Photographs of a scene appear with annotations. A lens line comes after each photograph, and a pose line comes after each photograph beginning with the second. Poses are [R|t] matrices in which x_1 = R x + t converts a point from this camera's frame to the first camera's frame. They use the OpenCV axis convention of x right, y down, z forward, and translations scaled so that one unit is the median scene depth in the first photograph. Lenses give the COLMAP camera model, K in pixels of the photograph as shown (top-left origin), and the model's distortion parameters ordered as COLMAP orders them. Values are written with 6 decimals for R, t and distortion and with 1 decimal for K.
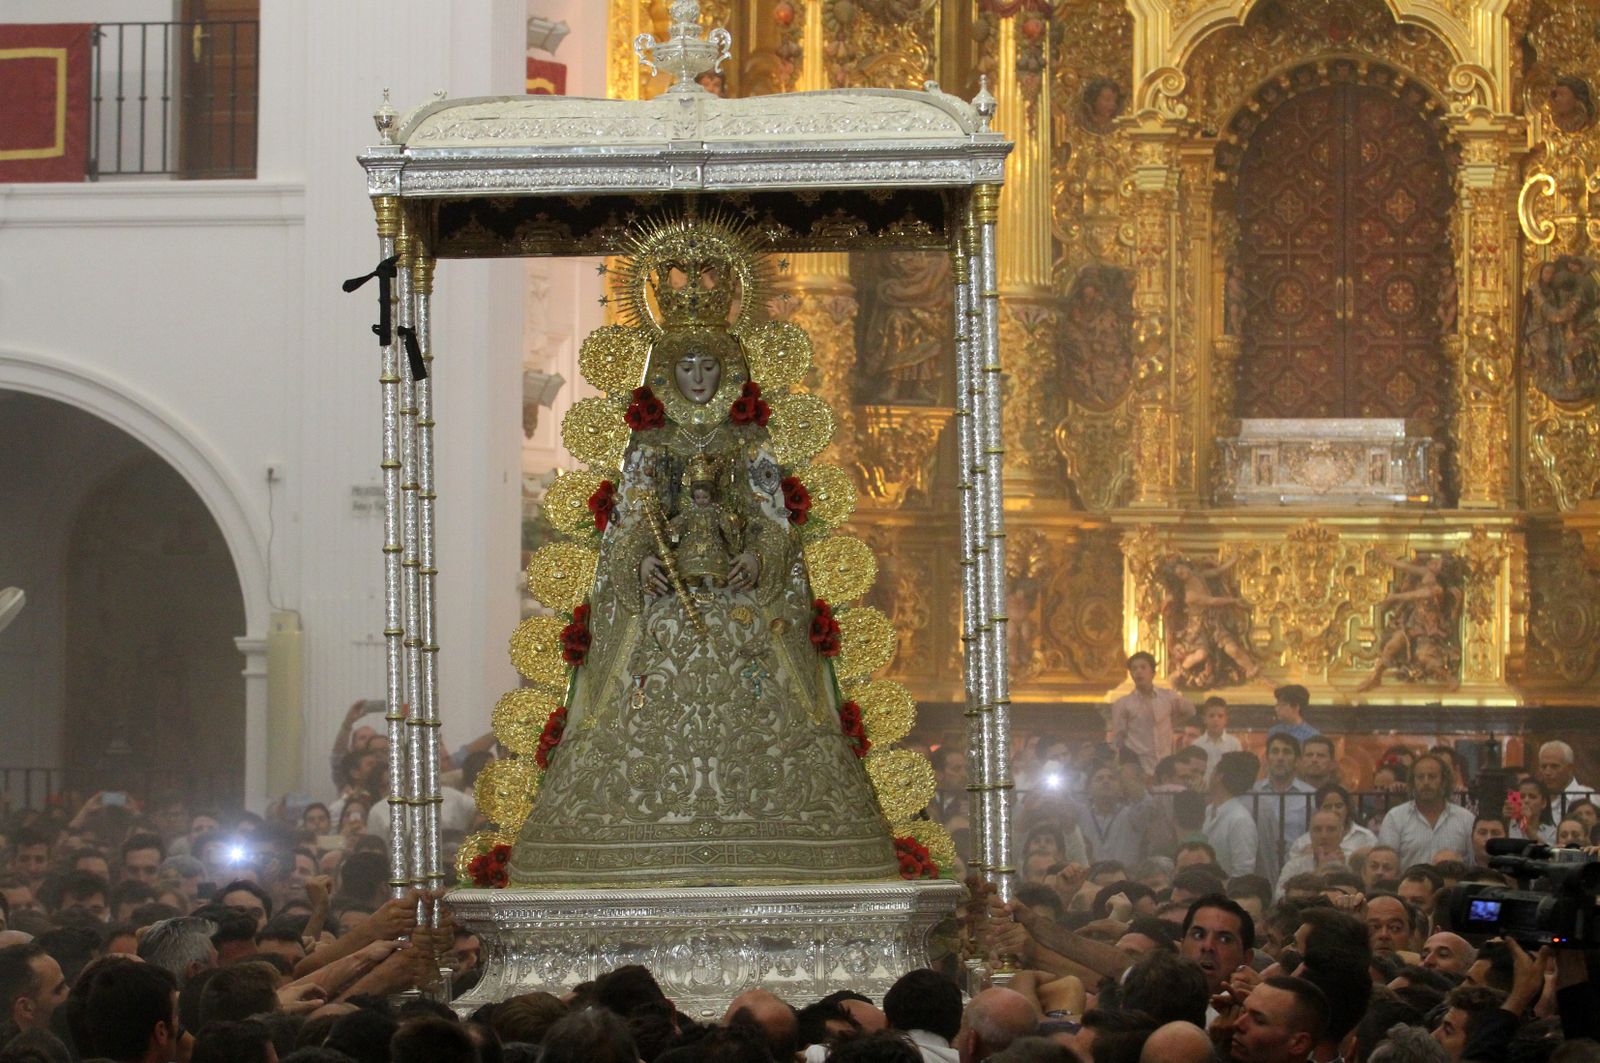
lens RADIAL K [[6201.5, 0, 800.0], [0, 6201.5, 531.5], [0, 0, 1]] dist [0.588613, -7.640046]
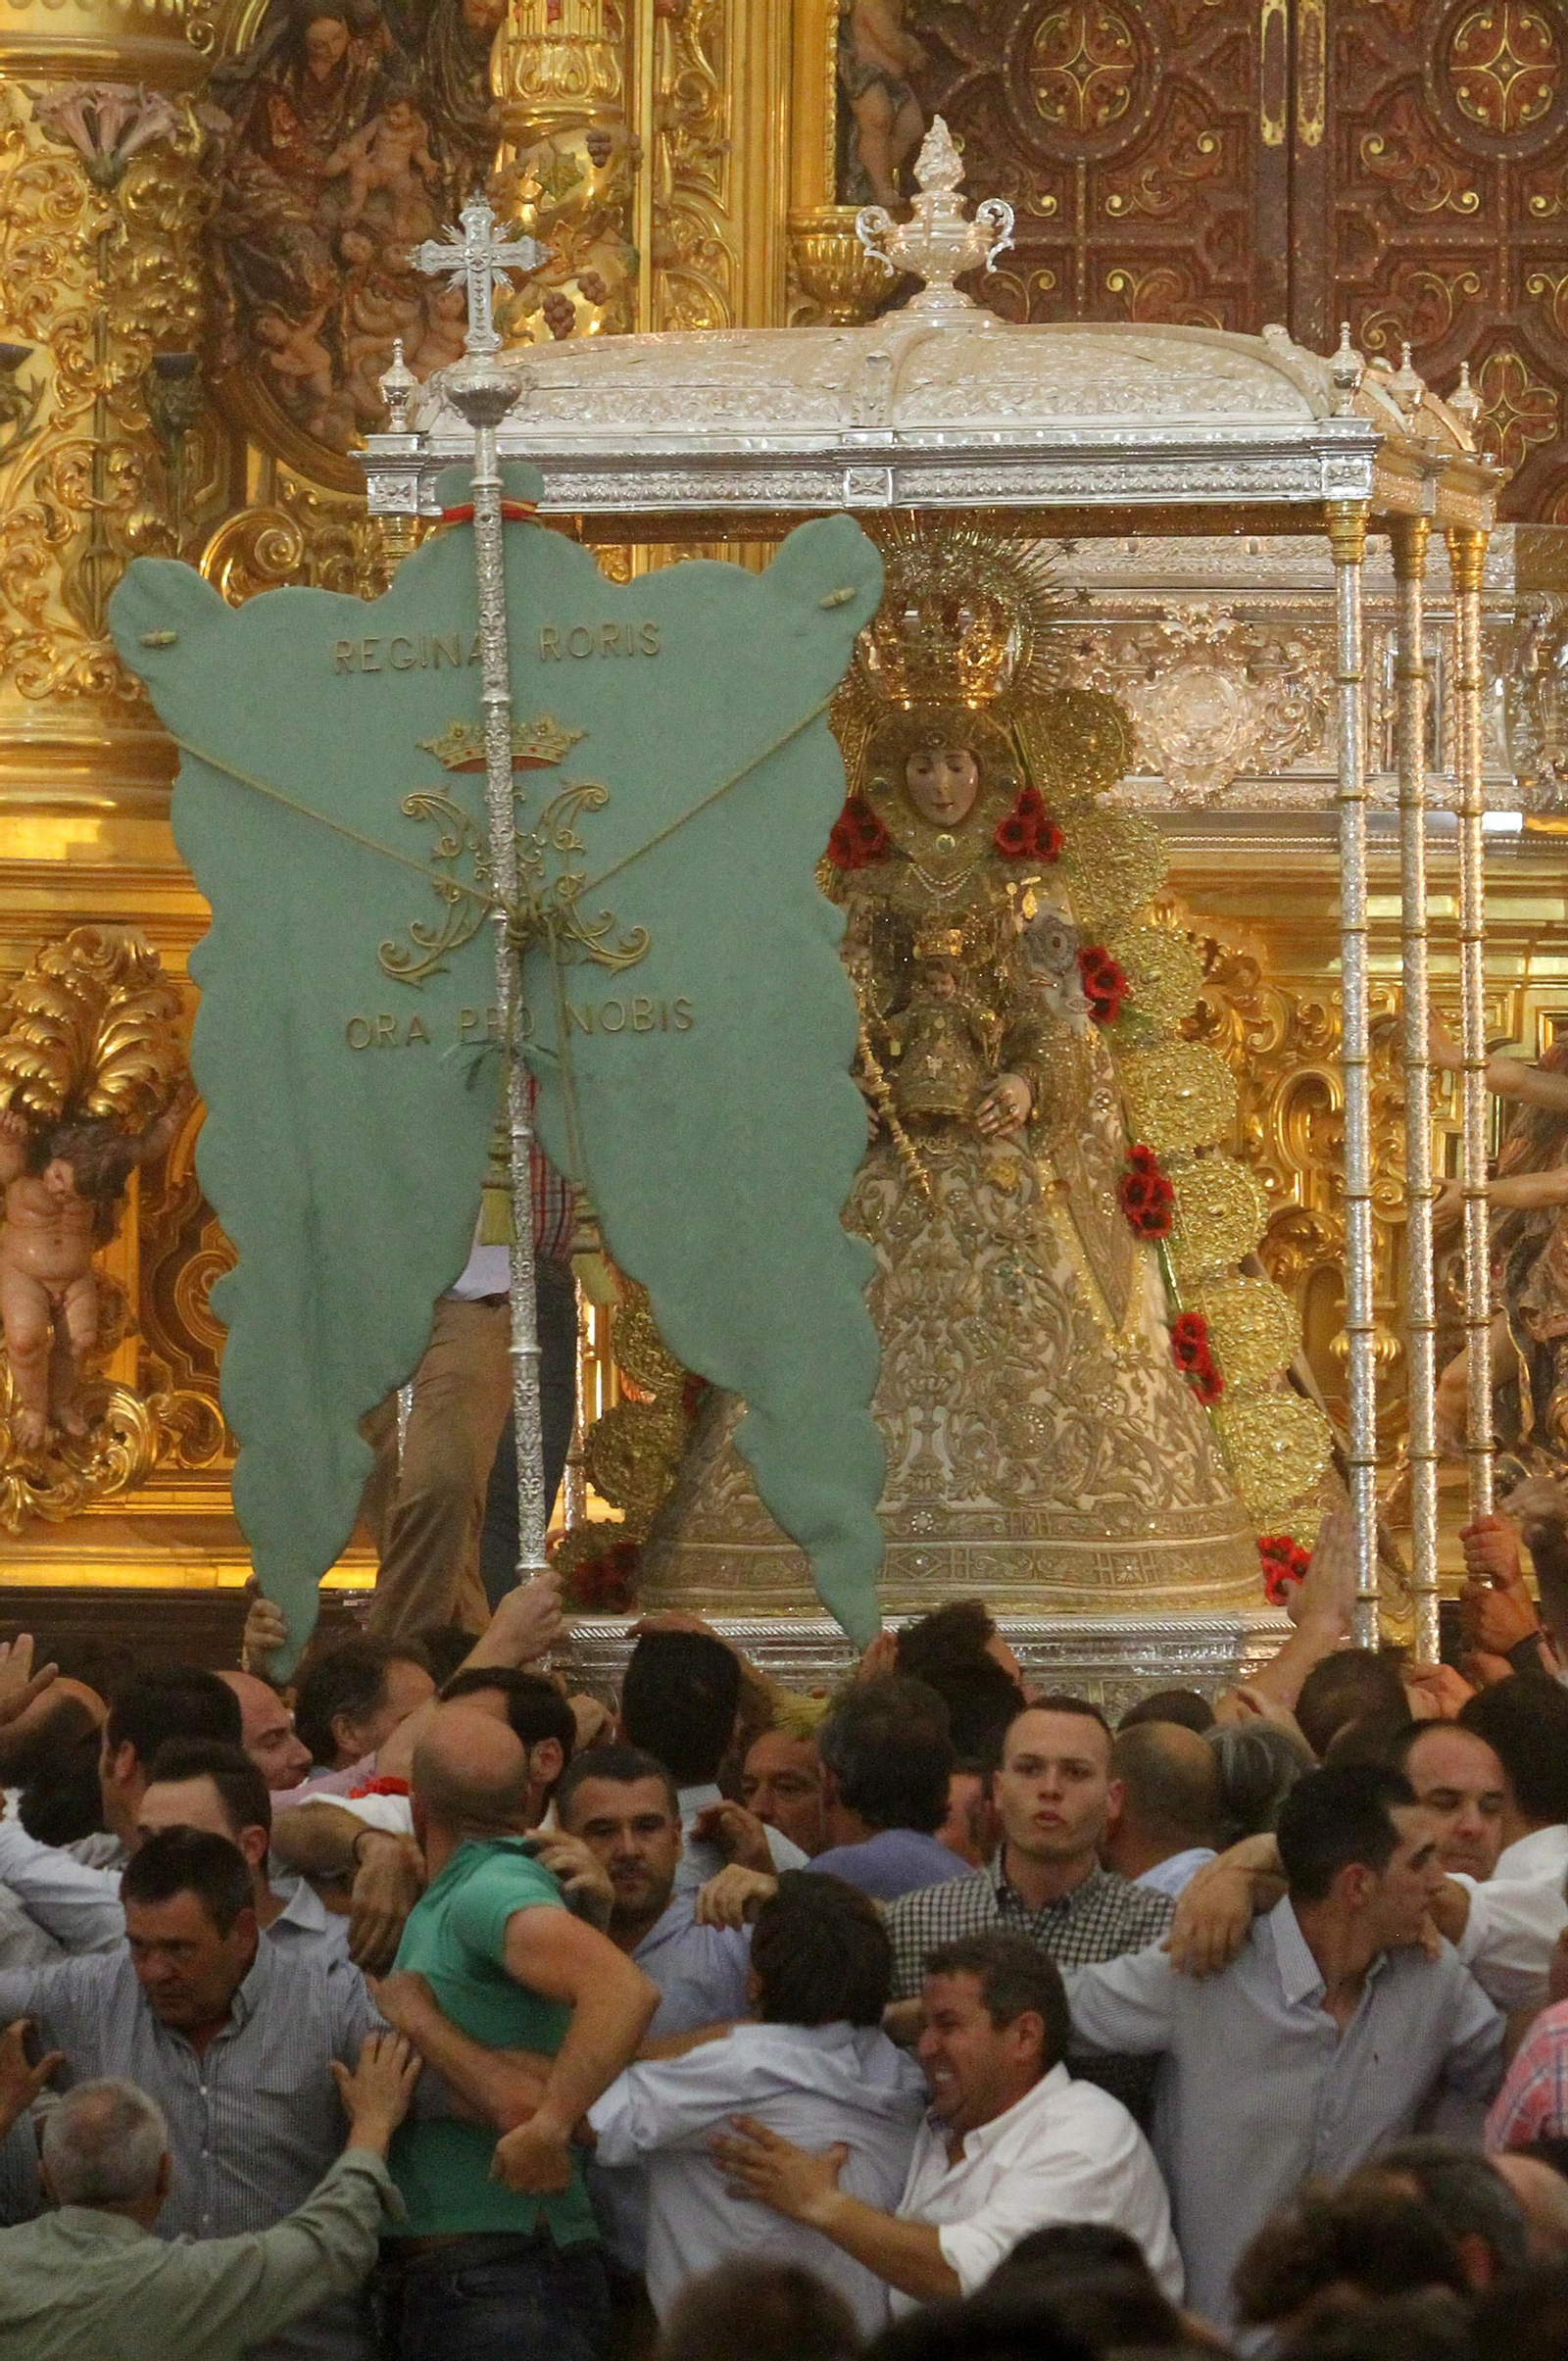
lens RADIAL K [[9150.8, 0, 784.0], [0, 9150.8, 1180.5], [0, 0, 1]] dist [0.588613, -7.640046]
pose [[0.998871, 0.006037, -0.047121, 0.084372], [-0.005344, 0.999876, 0.014812, 0.004266], [0.047205, -0.014544, 0.998779, 0.604789]]
